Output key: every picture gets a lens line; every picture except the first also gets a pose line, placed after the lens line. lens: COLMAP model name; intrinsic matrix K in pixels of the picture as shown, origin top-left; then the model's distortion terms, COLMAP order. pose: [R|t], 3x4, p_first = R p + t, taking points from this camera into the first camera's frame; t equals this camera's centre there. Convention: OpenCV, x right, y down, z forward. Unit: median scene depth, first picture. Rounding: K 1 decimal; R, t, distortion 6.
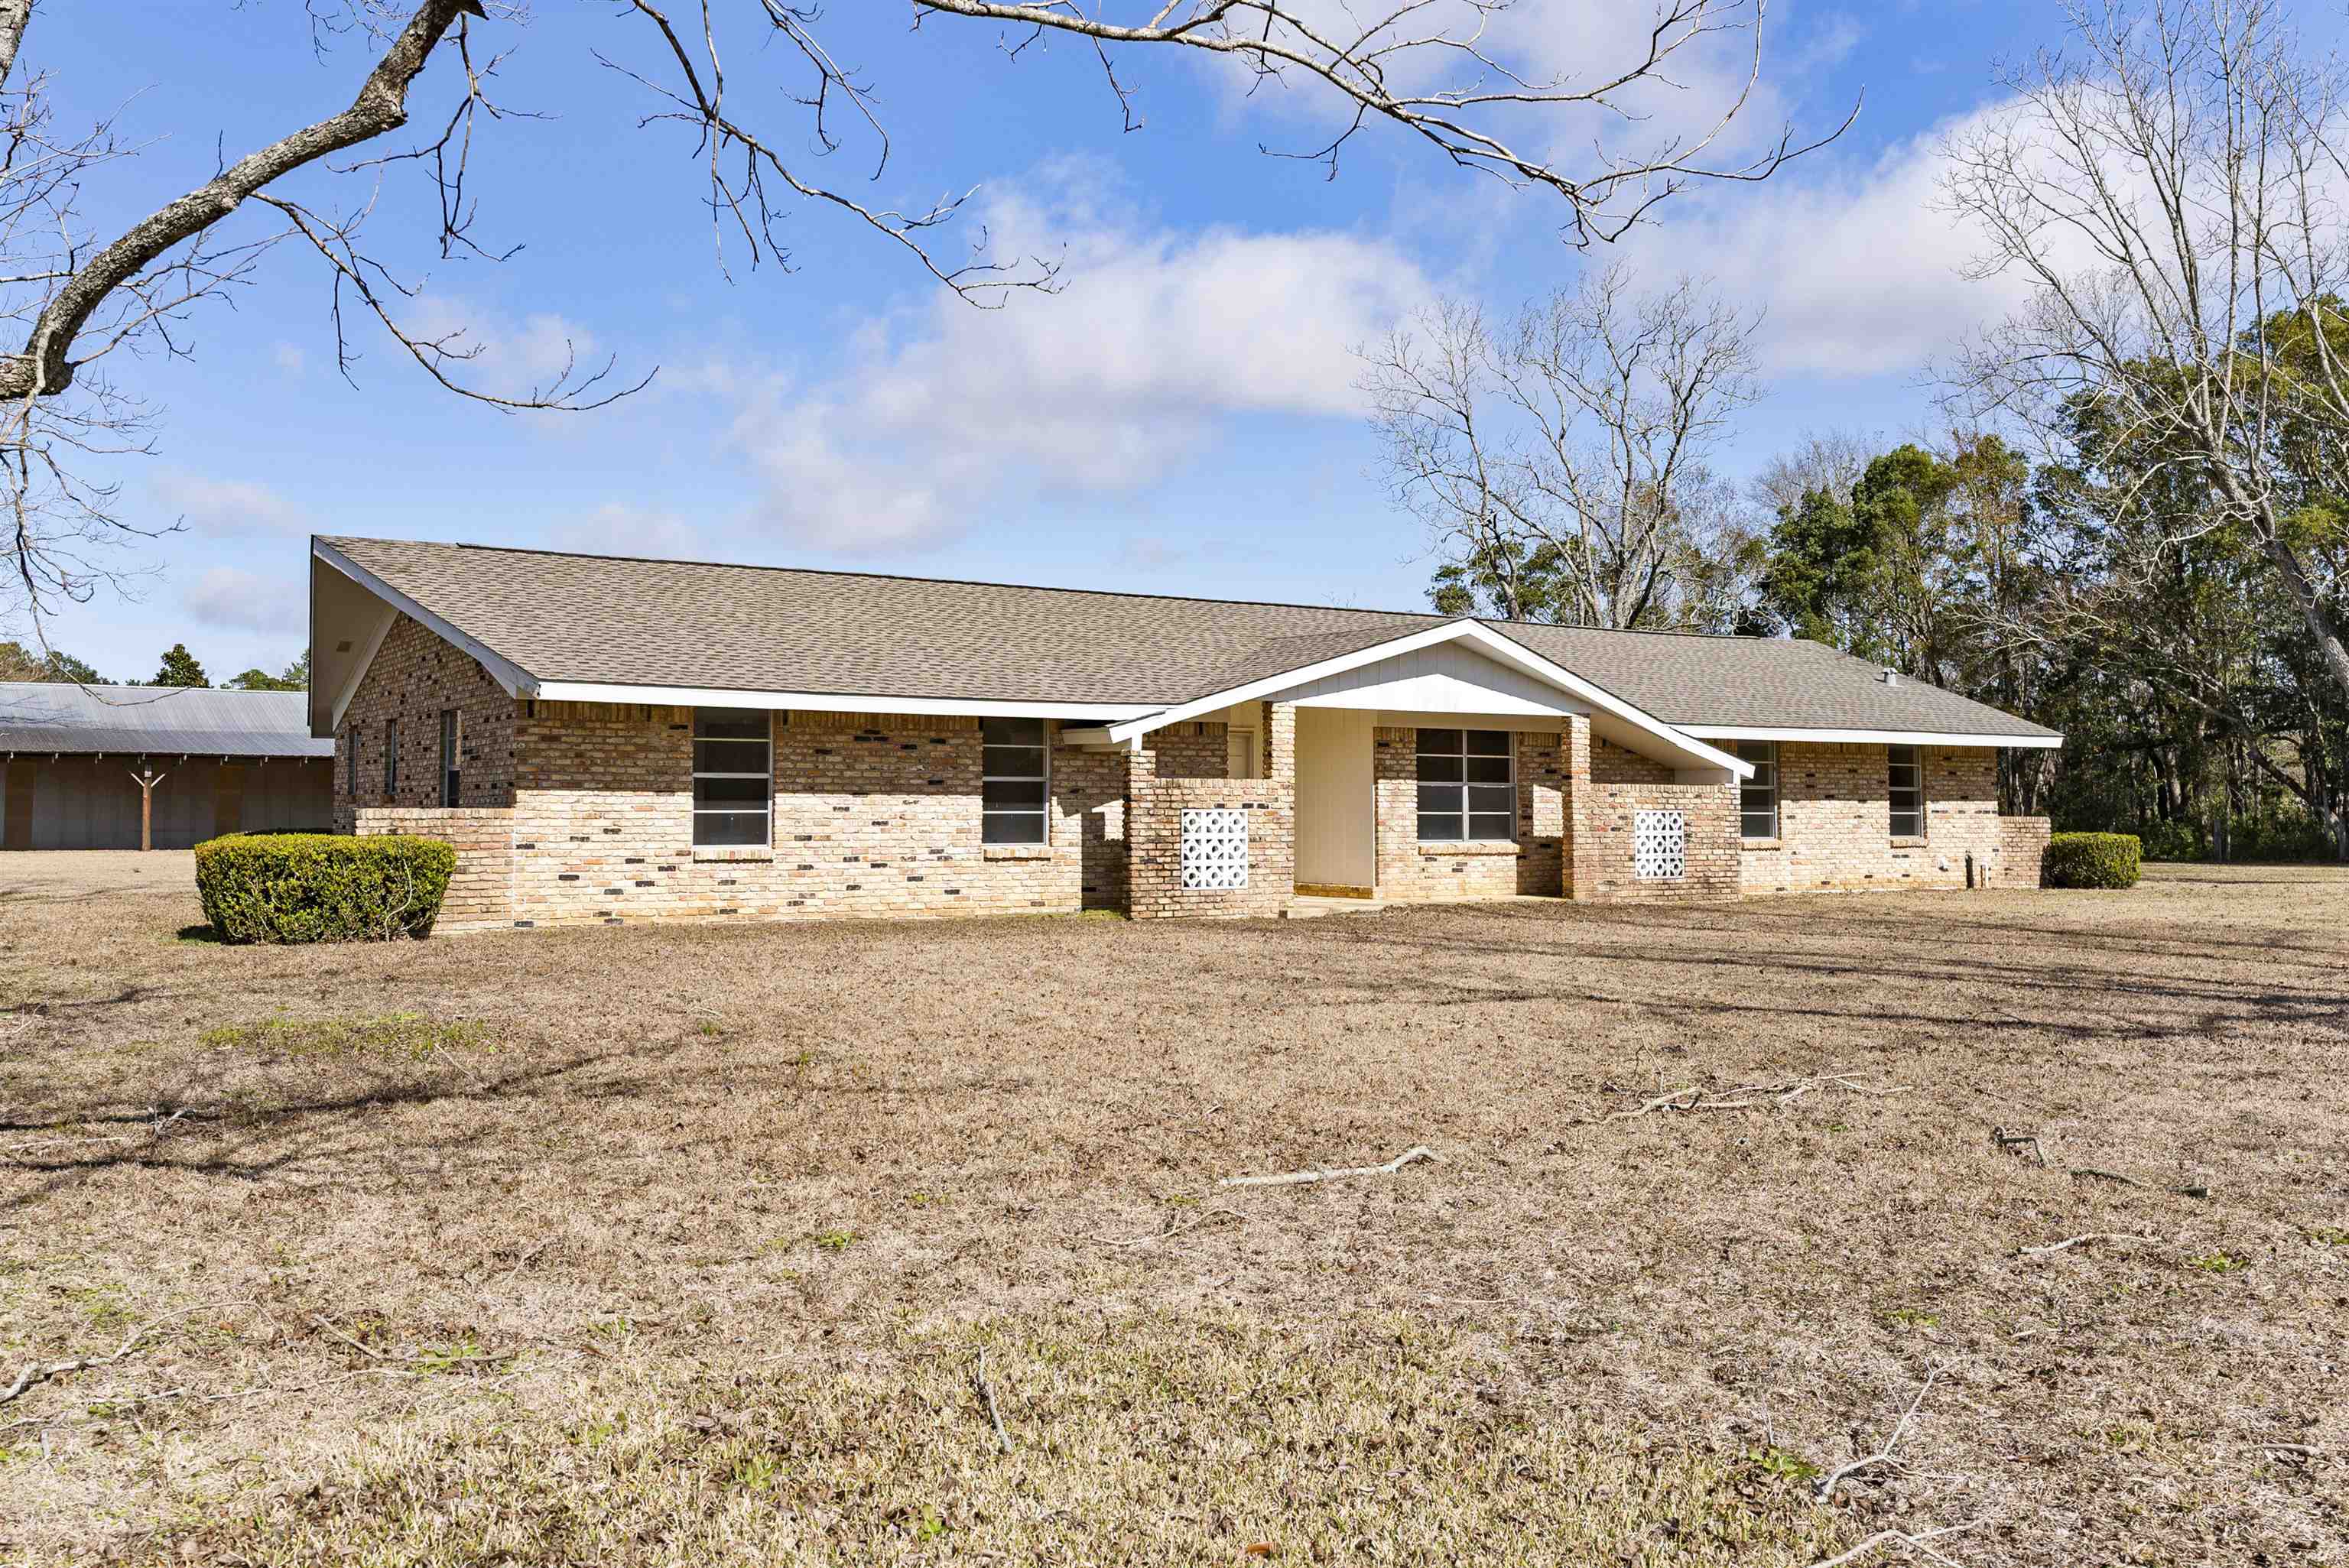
lens RADIAL K [[1955.3, 0, 1171.5], [0, 1955.3, 762.6], [0, 0, 1]] dist [0.020019, 0.007375]
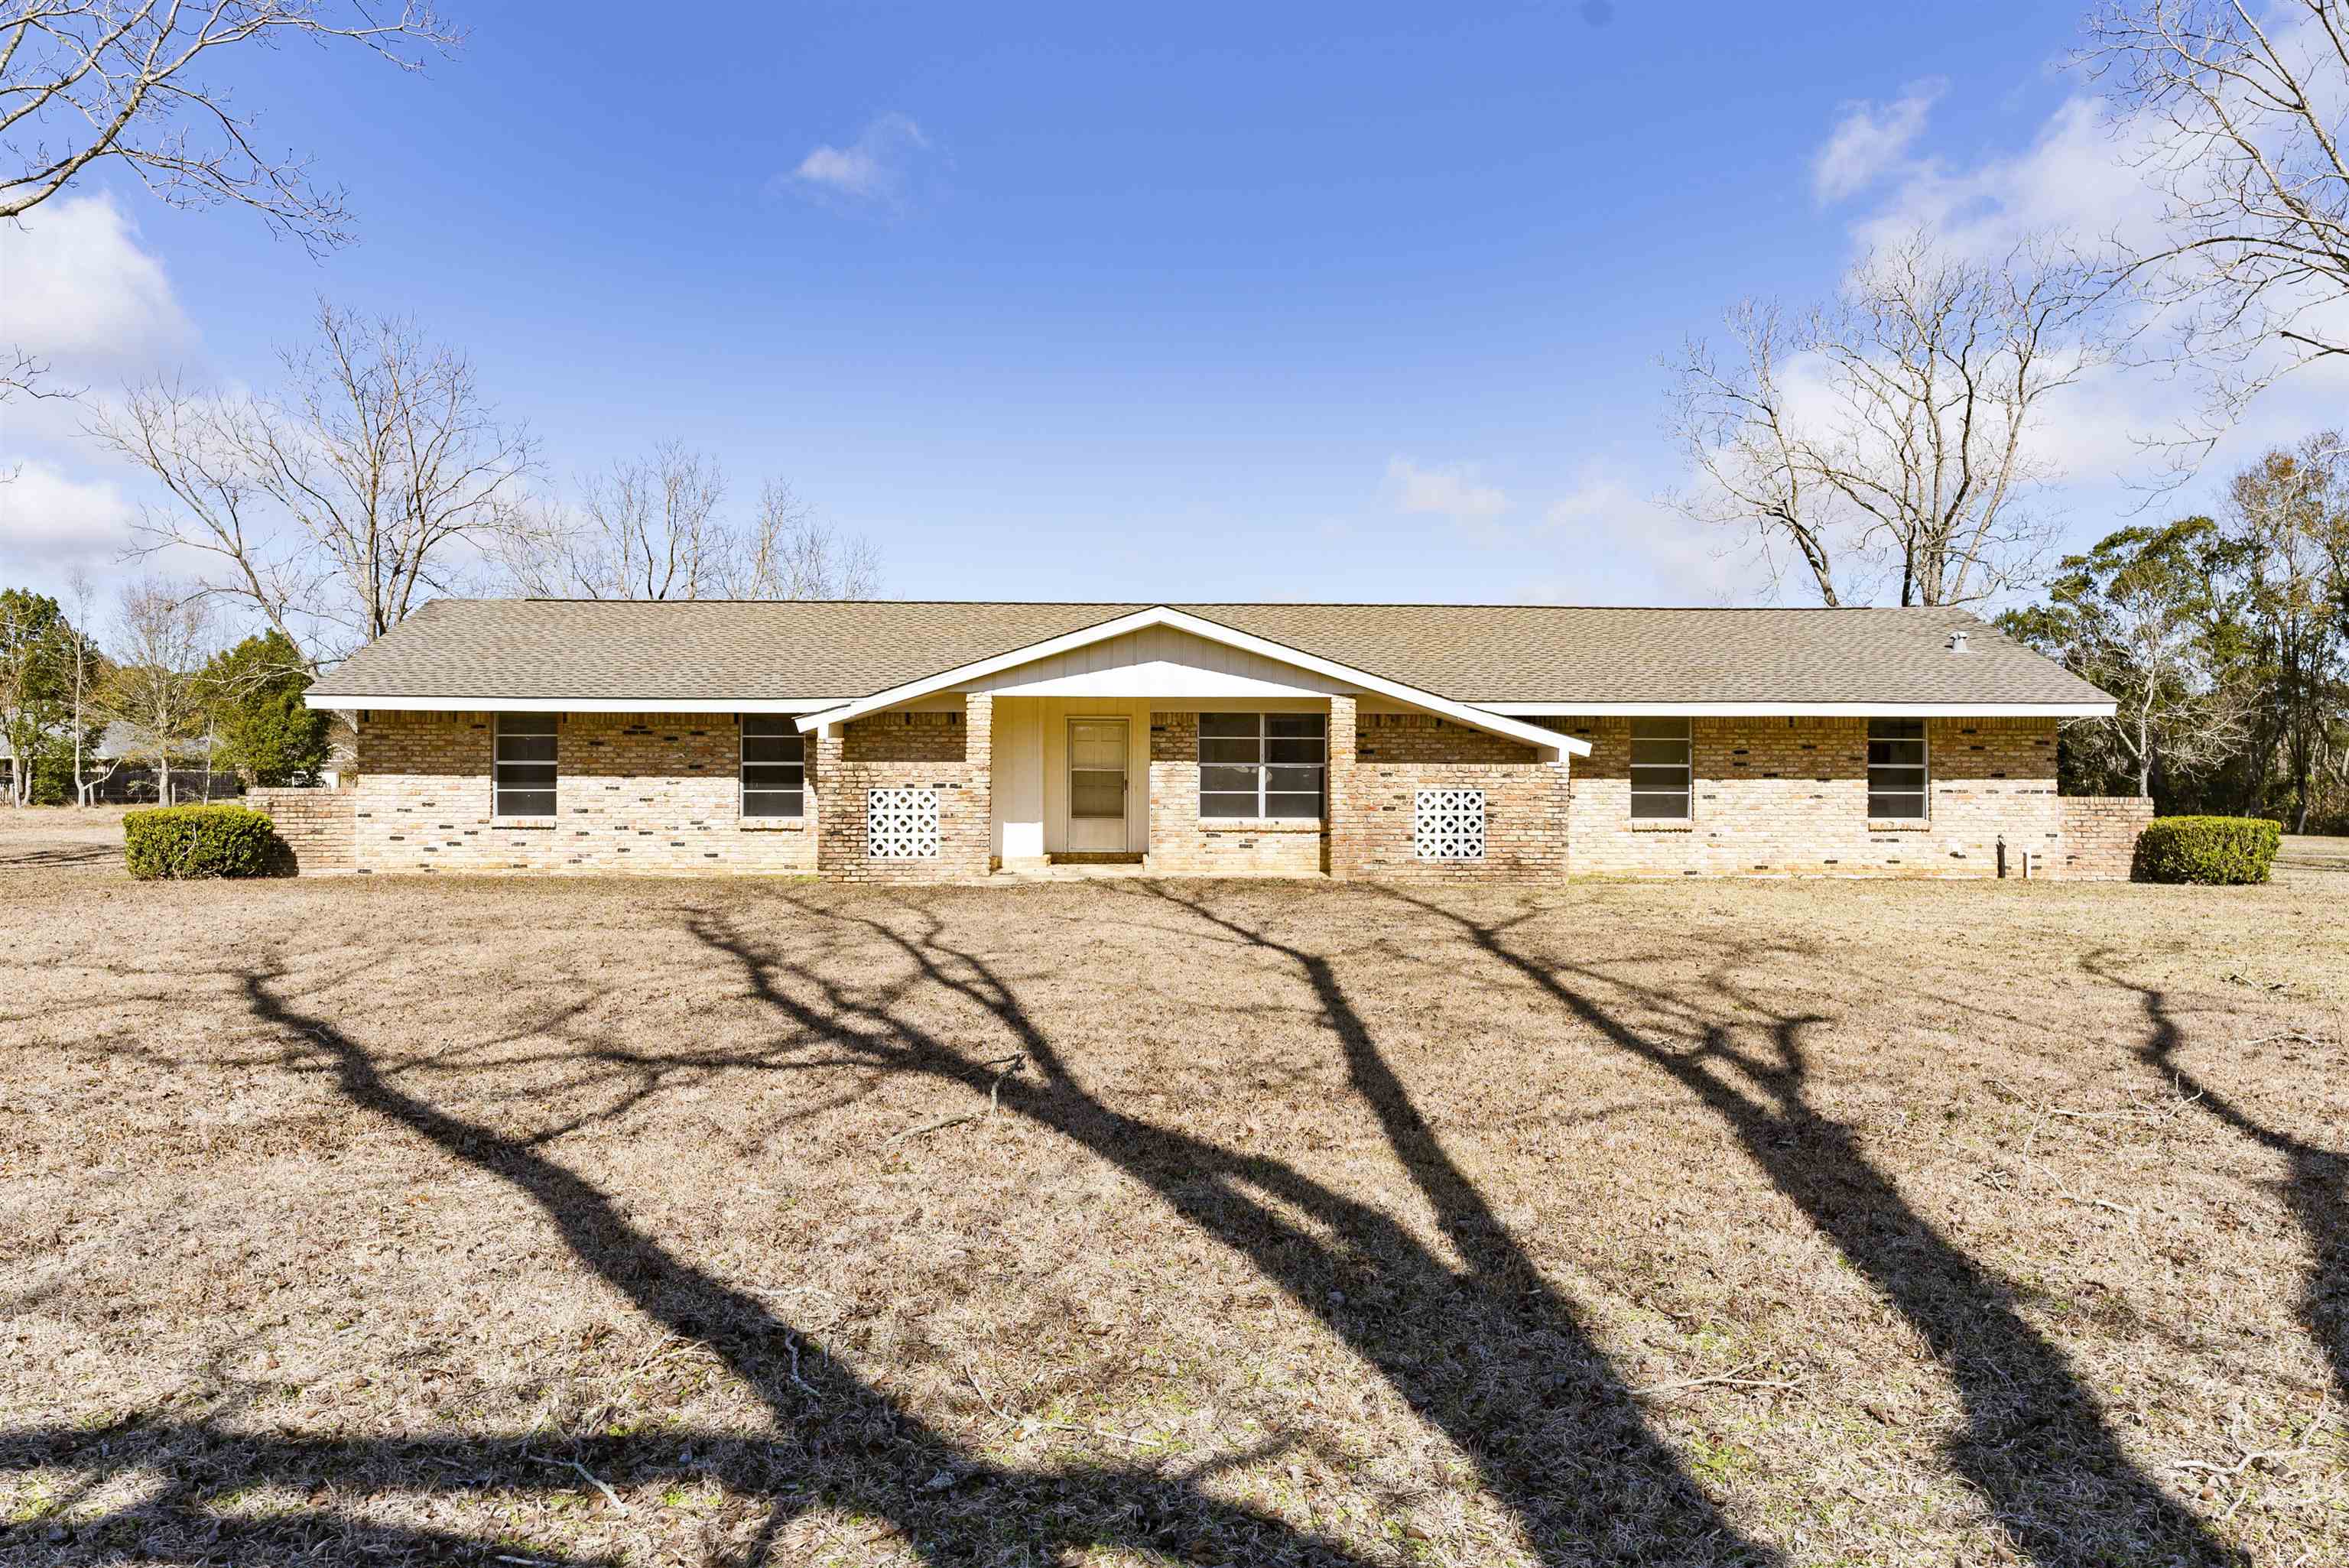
lens RADIAL K [[1476.8, 0, 1177.0], [0, 1476.8, 795.3], [0, 0, 1]] dist [0.003463, -0.000258]
pose [[0.858768, 0.001644, -0.512362, 0.592997], [0.012073, 0.999652, 0.023443, 0.009313], [0.512223, -0.026317, 0.858449, 0.337324]]
